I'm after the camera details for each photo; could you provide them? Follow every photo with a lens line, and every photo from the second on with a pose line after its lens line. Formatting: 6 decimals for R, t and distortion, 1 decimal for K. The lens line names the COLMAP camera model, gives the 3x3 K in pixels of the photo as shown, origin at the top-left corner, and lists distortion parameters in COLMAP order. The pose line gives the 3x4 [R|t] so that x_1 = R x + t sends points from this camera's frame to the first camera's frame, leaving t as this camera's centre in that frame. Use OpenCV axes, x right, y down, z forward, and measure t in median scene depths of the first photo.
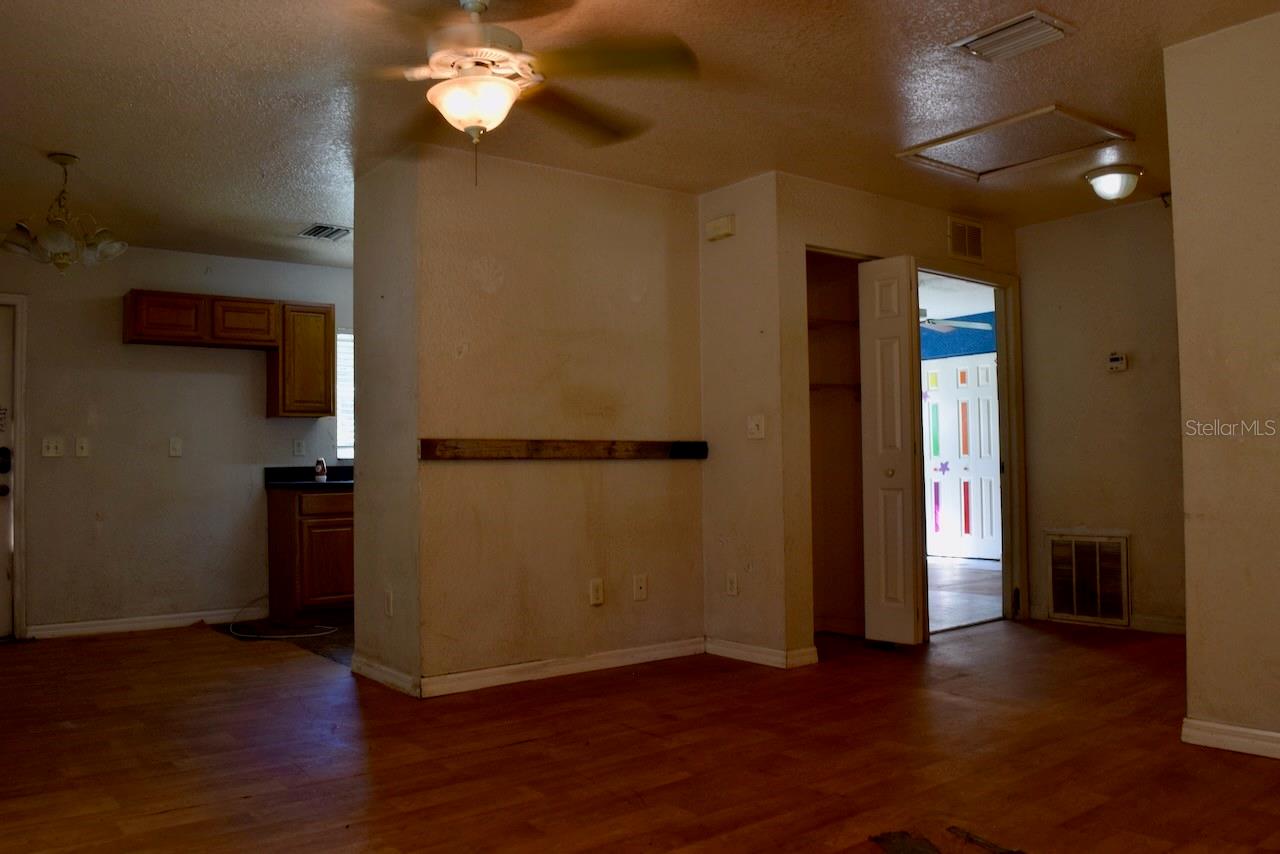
lens RADIAL K [[1004.2, 0, 640.0], [0, 1004.2, 427.0], [0, 0, 1]] dist [-0.102306, 0.034637]
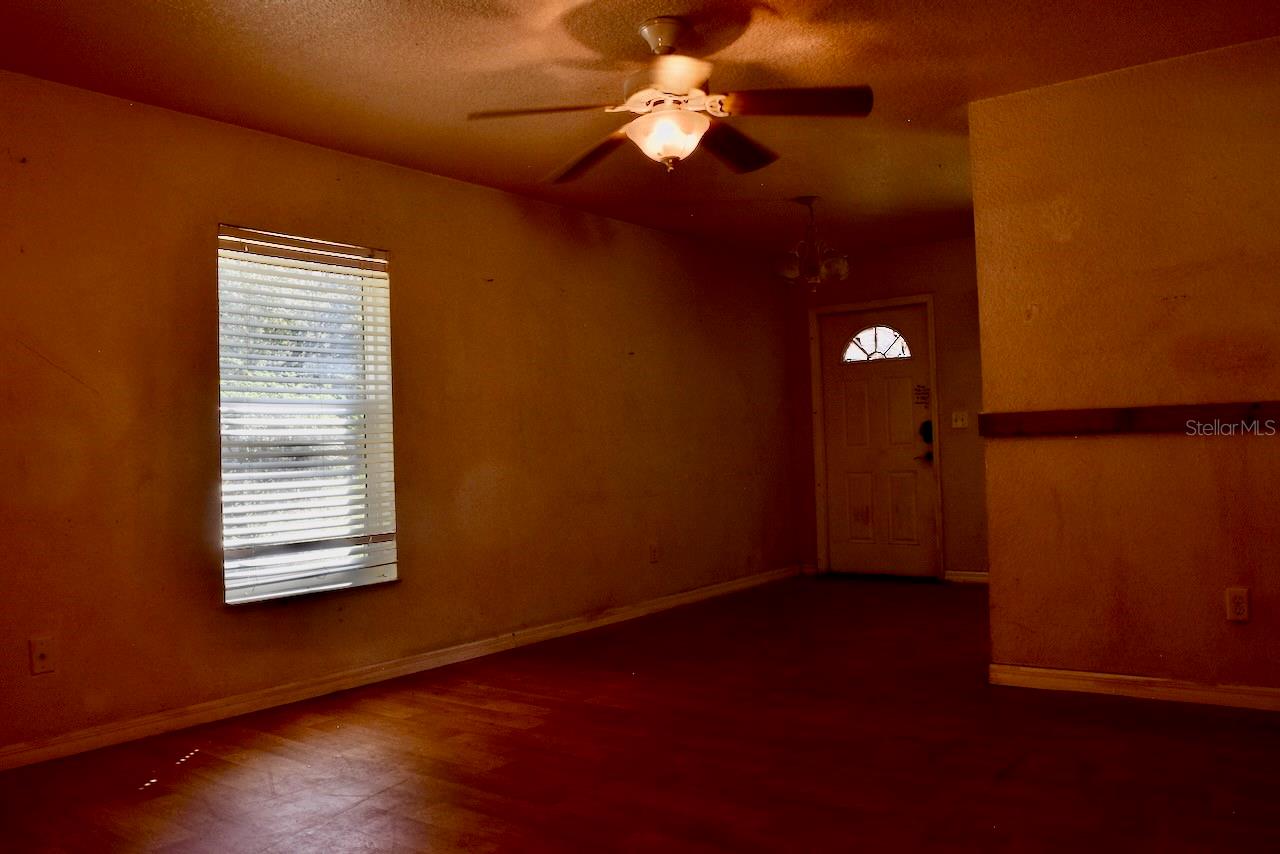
lens RADIAL K [[1004.2, 0, 640.0], [0, 1004.2, 427.0], [0, 0, 1]] dist [-0.102306, 0.034637]
pose [[0.269014, -0.012278, -0.963058, 0.504712], [0.063727, 0.997954, 0.005078, -0.000879], [0.961026, -0.062738, 0.269246, 0.356875]]
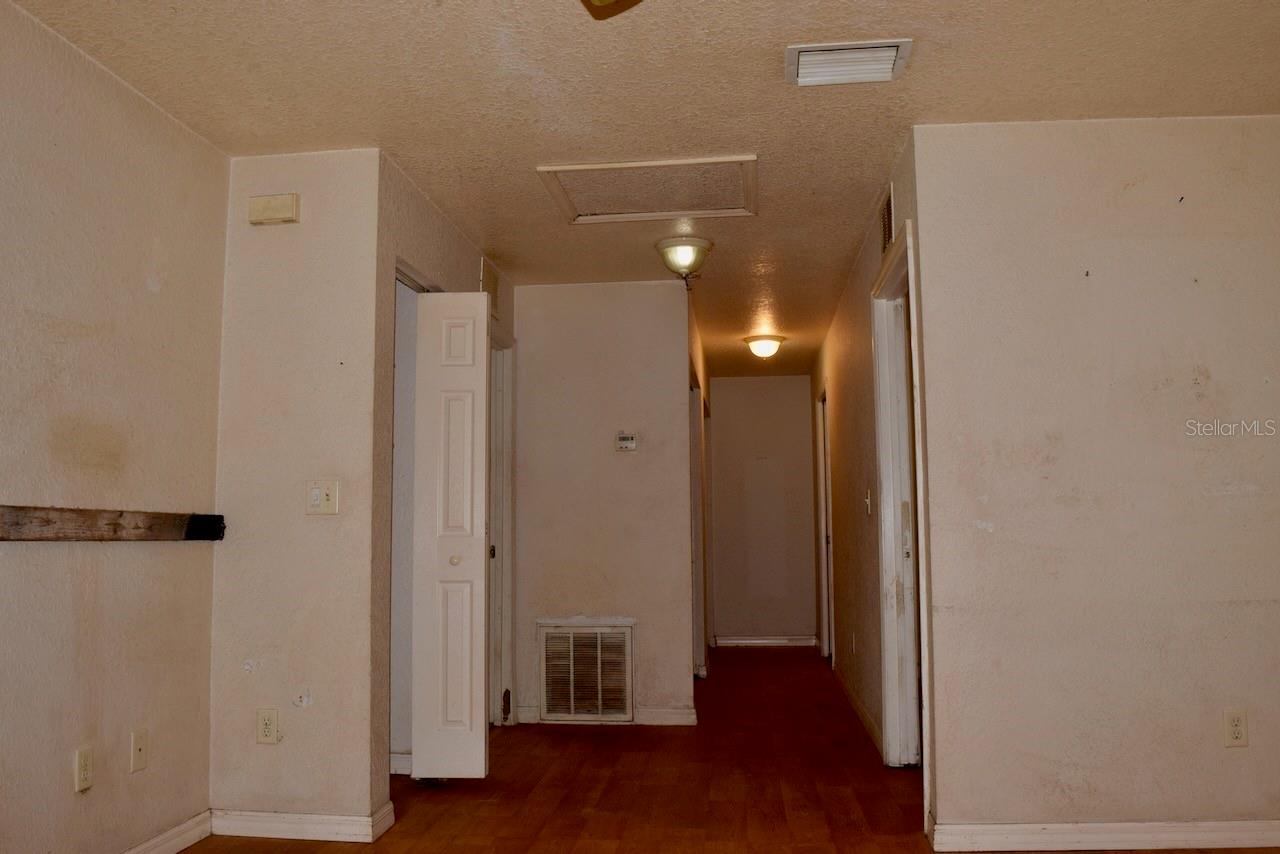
lens RADIAL K [[1004.2, 0, 640.0], [0, 1004.2, 427.0], [0, 0, 1]] dist [-0.102306, 0.034637]
pose [[0.690277, 0.084106, 0.718640, -0.225673], [-0.030591, 0.995725, -0.087152, 0.004960], [-0.722898, 0.038175, 0.689899, 0.345609]]
